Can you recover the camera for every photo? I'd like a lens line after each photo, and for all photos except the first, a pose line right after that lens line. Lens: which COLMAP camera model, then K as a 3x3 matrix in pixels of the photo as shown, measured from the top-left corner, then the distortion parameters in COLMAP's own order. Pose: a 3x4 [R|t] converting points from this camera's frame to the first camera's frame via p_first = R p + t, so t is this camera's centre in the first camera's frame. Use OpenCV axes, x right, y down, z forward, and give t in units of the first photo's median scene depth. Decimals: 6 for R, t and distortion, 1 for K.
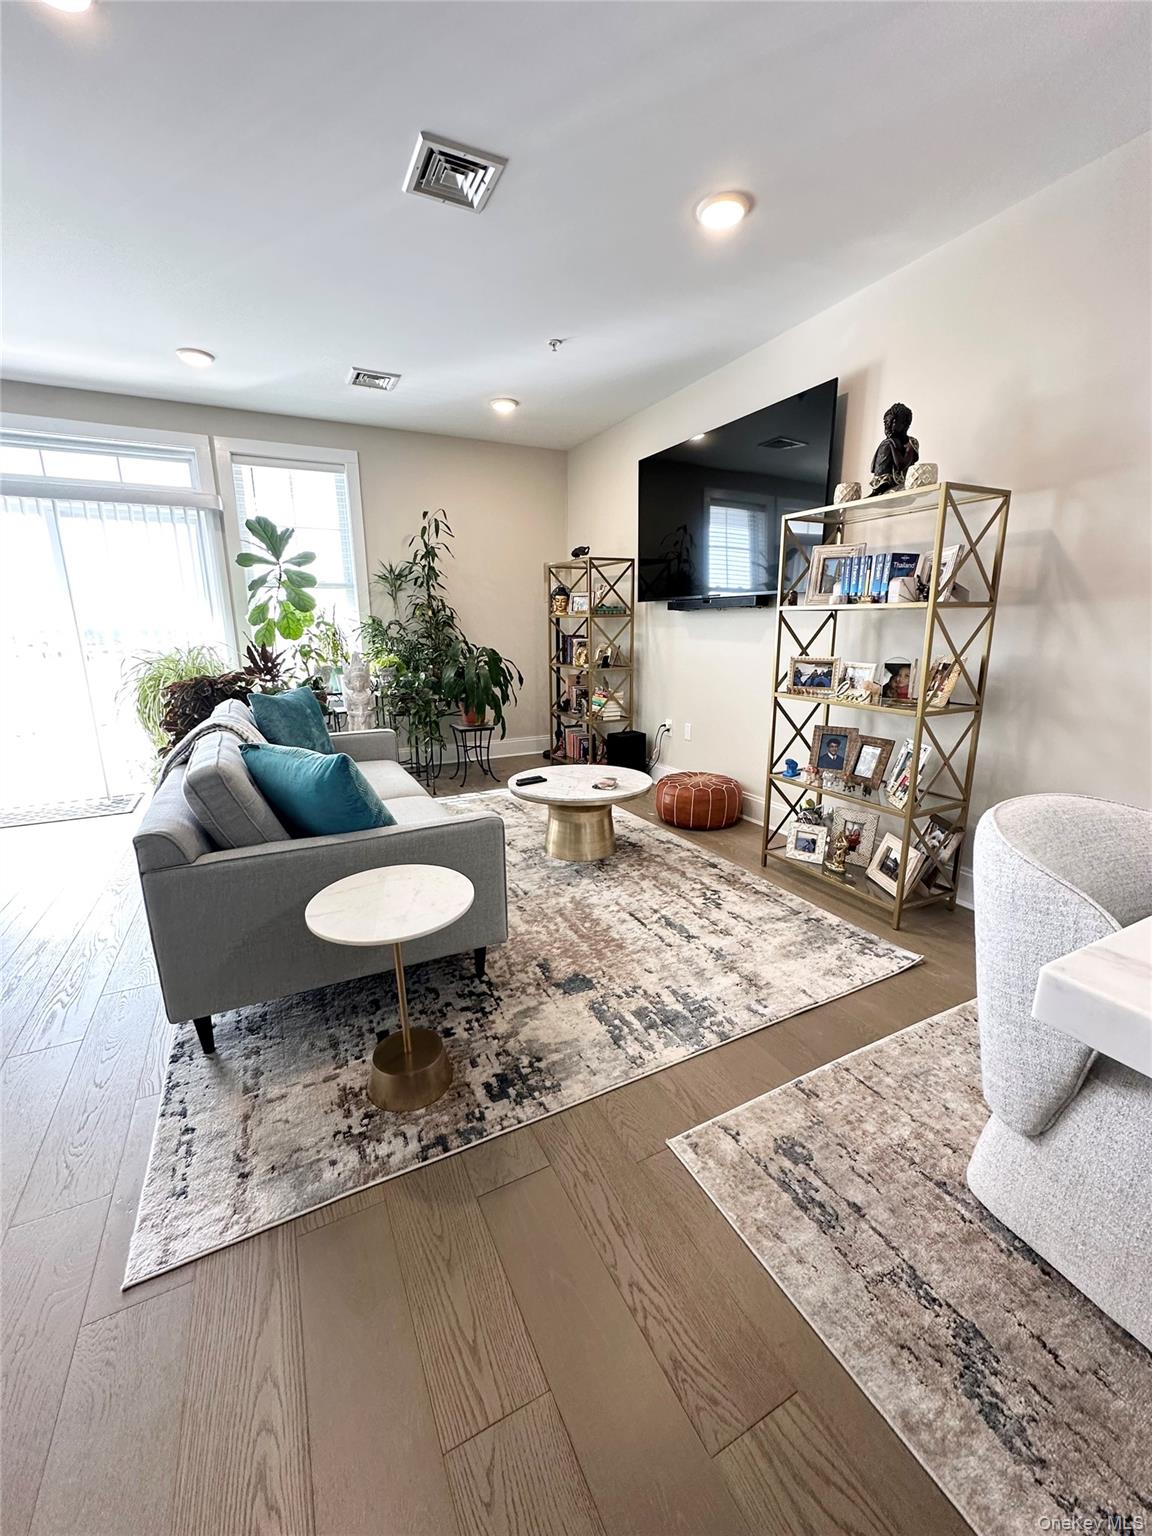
lens RADIAL K [[610.2, 0, 578.9], [0, 610.2, 770.0], [0, 0, 1]] dist [-0.003348, -0.000261]
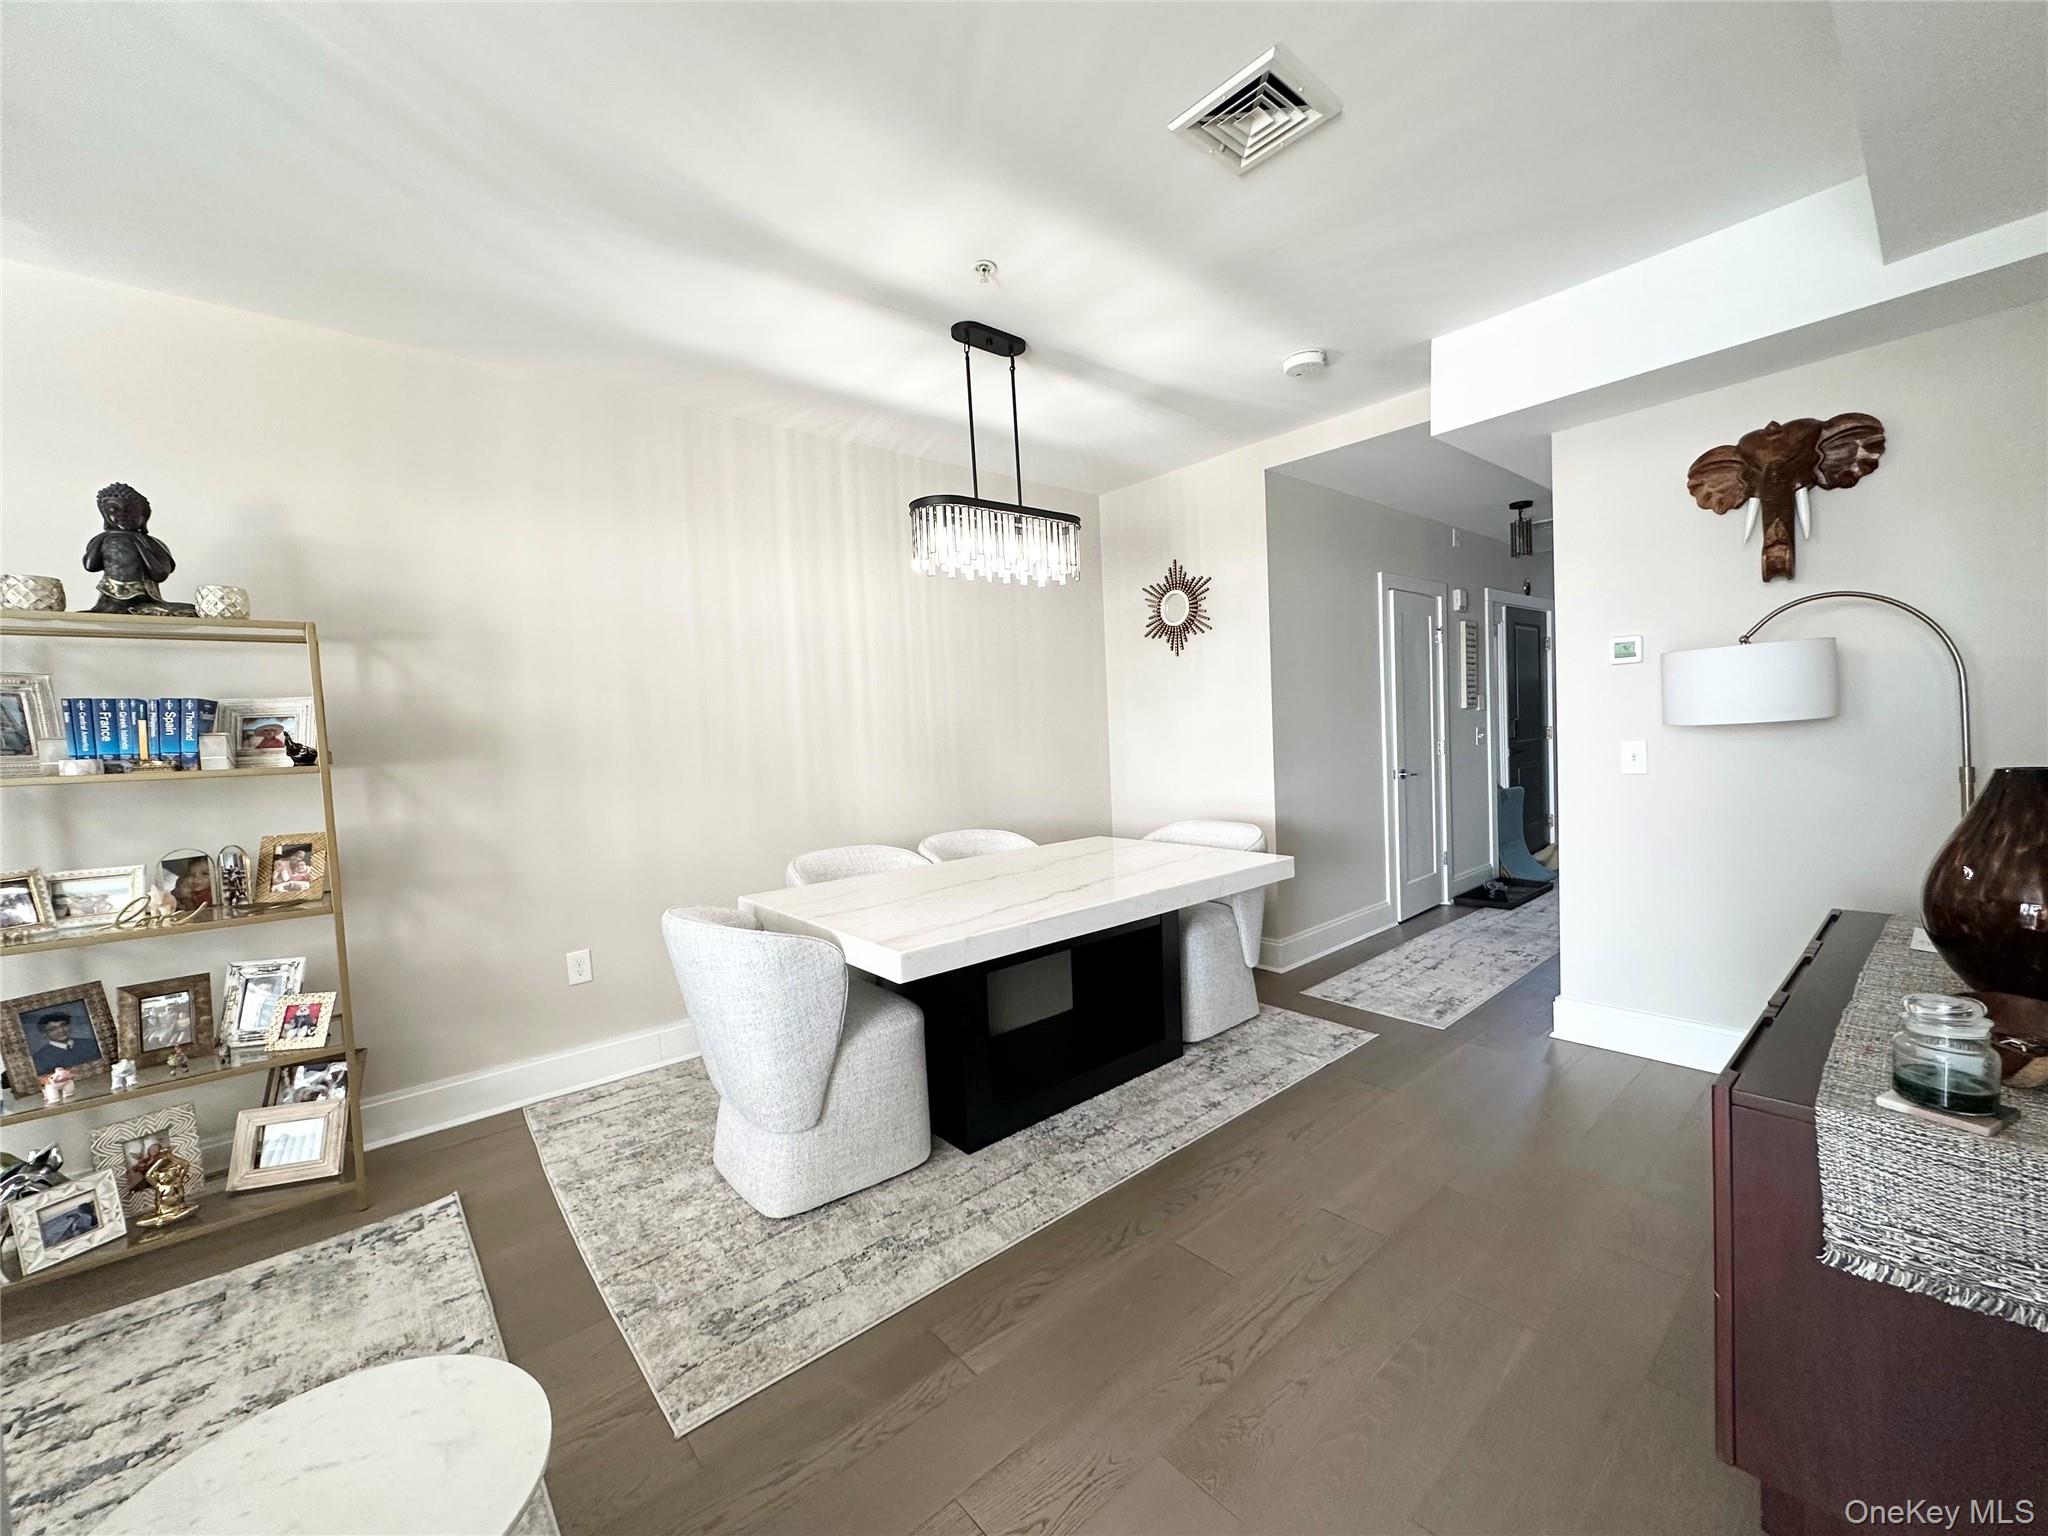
lens RADIAL K [[813.6, 0, 1022.0], [0, 813.6, 766.1], [0, 0, 1]] dist [-0.003348, -0.000261]
pose [[-0.231855, -0.020221, 0.972540, -0.574480], [0.271446, 0.958724, 0.084647, -0.107597], [-0.934109, 0.283618, -0.216796, 0.347980]]
